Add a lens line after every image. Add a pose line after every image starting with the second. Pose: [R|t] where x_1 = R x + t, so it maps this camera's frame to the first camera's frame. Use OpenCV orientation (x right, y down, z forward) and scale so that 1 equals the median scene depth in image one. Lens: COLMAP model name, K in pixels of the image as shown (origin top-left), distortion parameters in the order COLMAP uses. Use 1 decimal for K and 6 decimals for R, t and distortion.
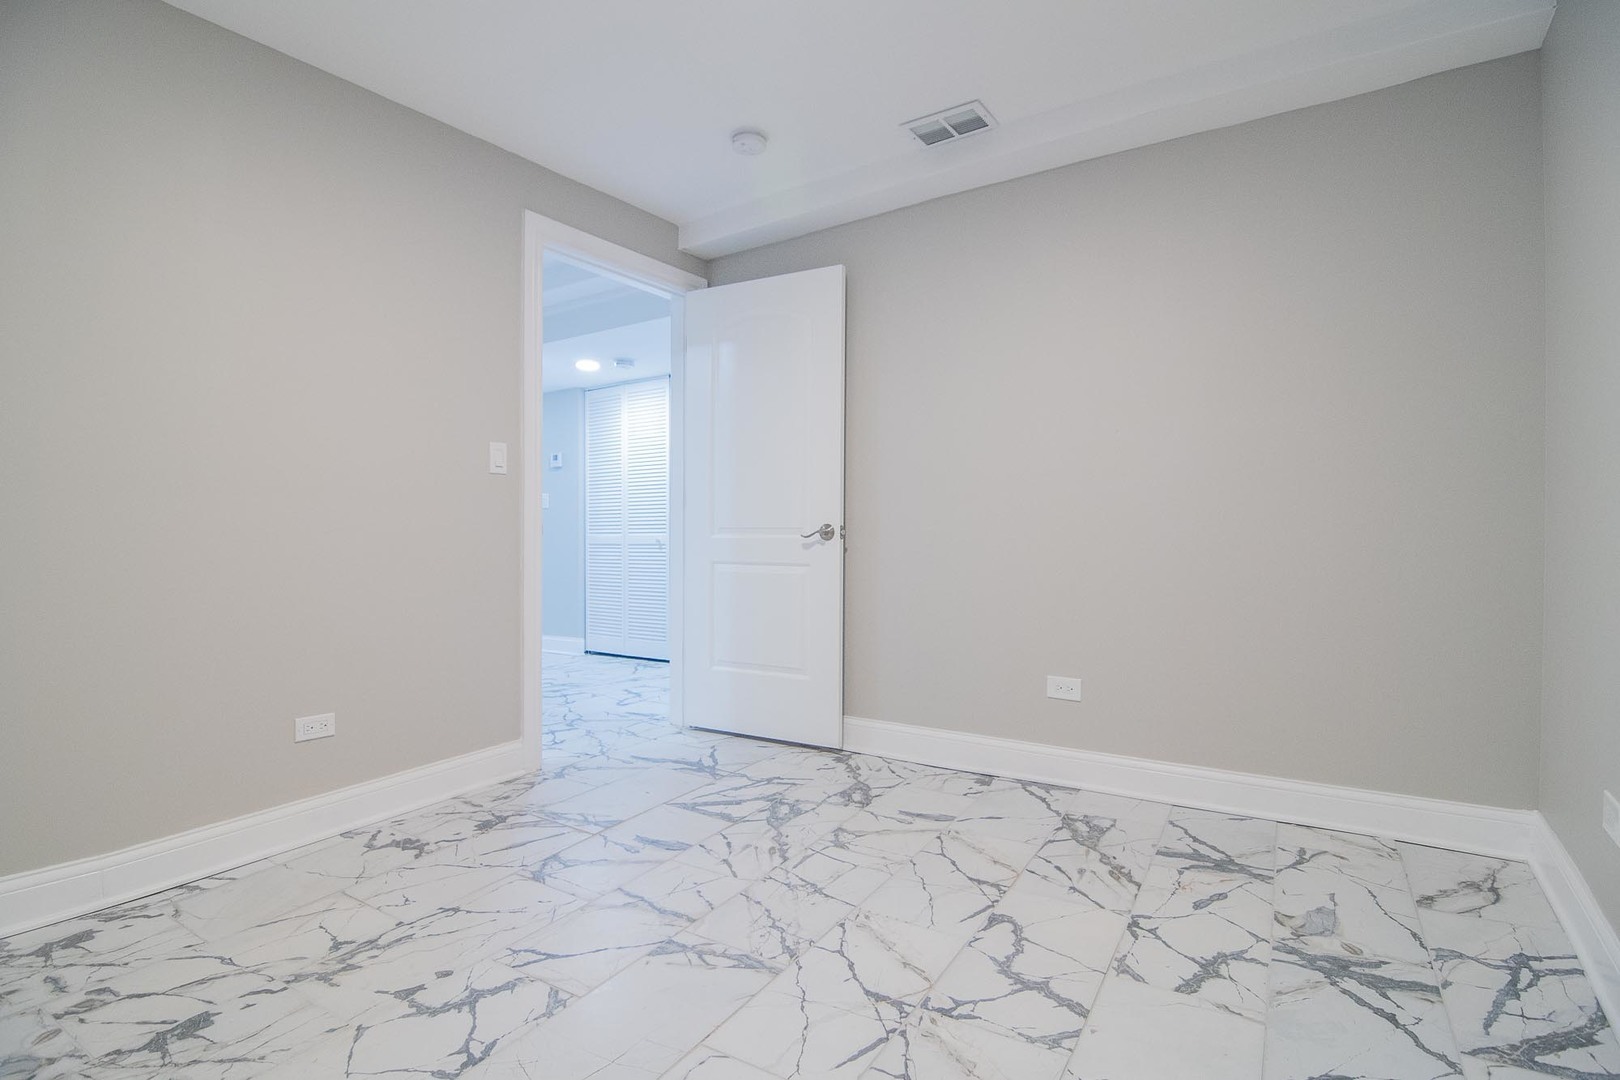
lens RADIAL K [[786.3, 0, 815.3], [0, 786.3, 541.2], [0, 0, 1]] dist [-0.017502, -0.005377]
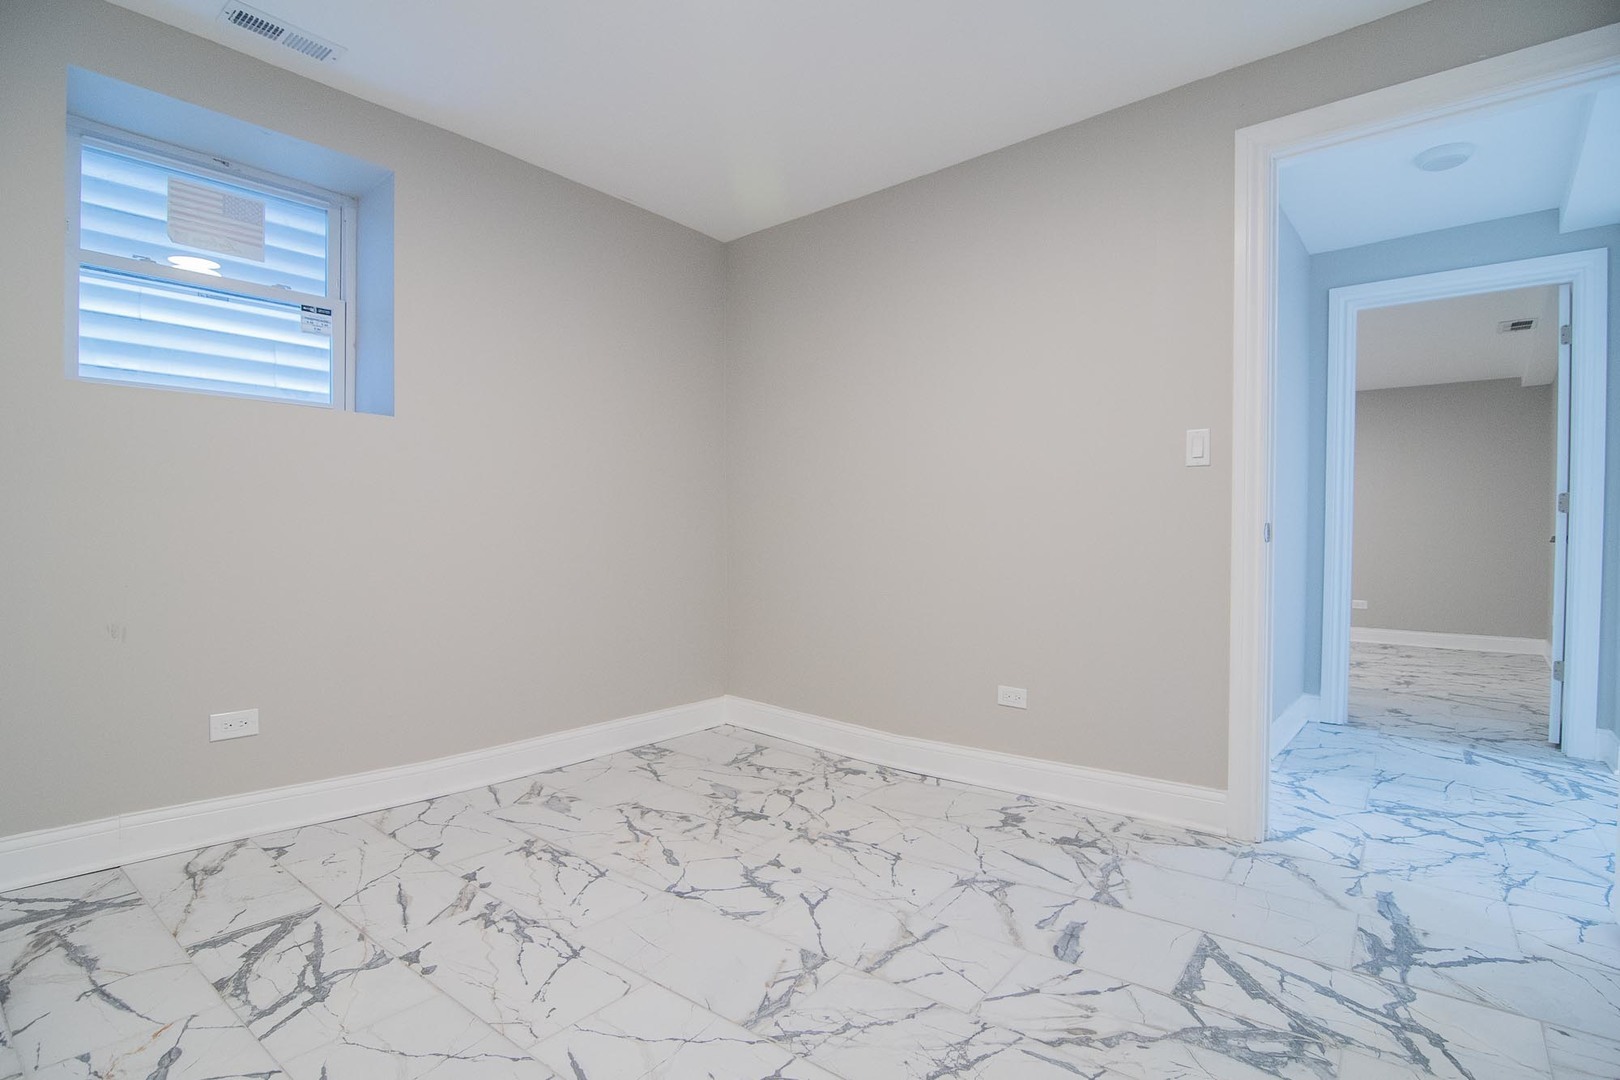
lens RADIAL K [[786.3, 0, 815.3], [0, 786.3, 541.2], [0, 0, 1]] dist [-0.017502, -0.005377]
pose [[-0.114745, 0.011699, -0.993326, 0.722867], [-0.013696, 0.999817, 0.013357, -0.014928], [0.993301, 0.015137, -0.114564, 1.028595]]
